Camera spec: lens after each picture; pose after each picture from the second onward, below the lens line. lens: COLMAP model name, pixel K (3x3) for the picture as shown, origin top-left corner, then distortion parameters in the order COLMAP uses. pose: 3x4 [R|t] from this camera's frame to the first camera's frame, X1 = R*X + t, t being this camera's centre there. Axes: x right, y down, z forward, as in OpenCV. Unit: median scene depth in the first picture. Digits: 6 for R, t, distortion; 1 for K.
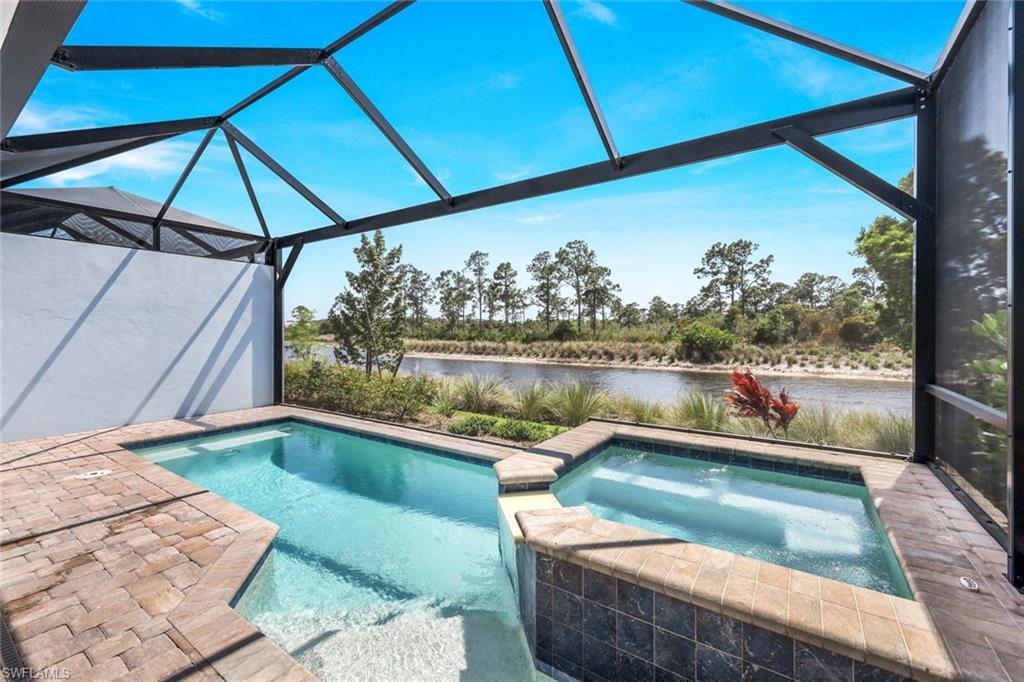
lens RADIAL K [[420.2, 0, 509.0], [0, 420.2, 335.3], [0, 0, 1]] dist [-0.001565, -0.000140]
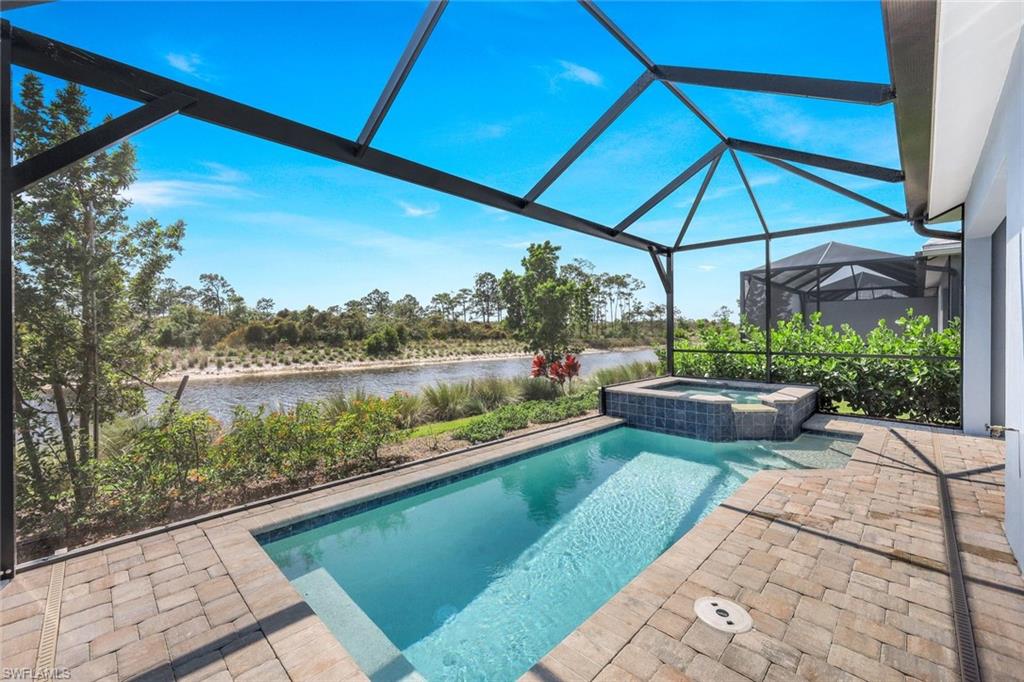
lens RADIAL K [[420.2, 0, 509.0], [0, 420.2, 335.3], [0, 0, 1]] dist [-0.001565, -0.000140]
pose [[0.178938, -0.002313, 0.983858, -1.102388], [0.007886, 0.999968, 0.000917, -0.000213], [-0.983829, 0.007594, 0.178951, 0.836620]]
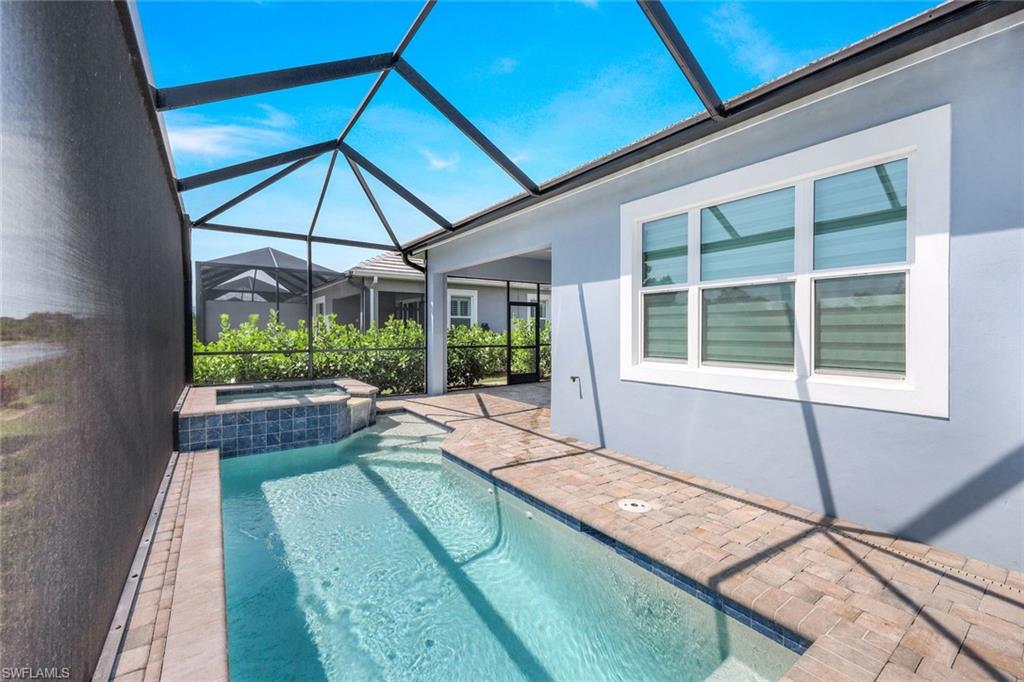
lens RADIAL K [[420.2, 0, 509.0], [0, 420.2, 335.3], [0, 0, 1]] dist [-0.001565, -0.000140]
pose [[-0.941079, -0.001259, 0.338185, -0.744252], [0.004595, 0.999853, 0.016510, -0.007353], [-0.338156, 0.017091, -0.940935, 1.334317]]
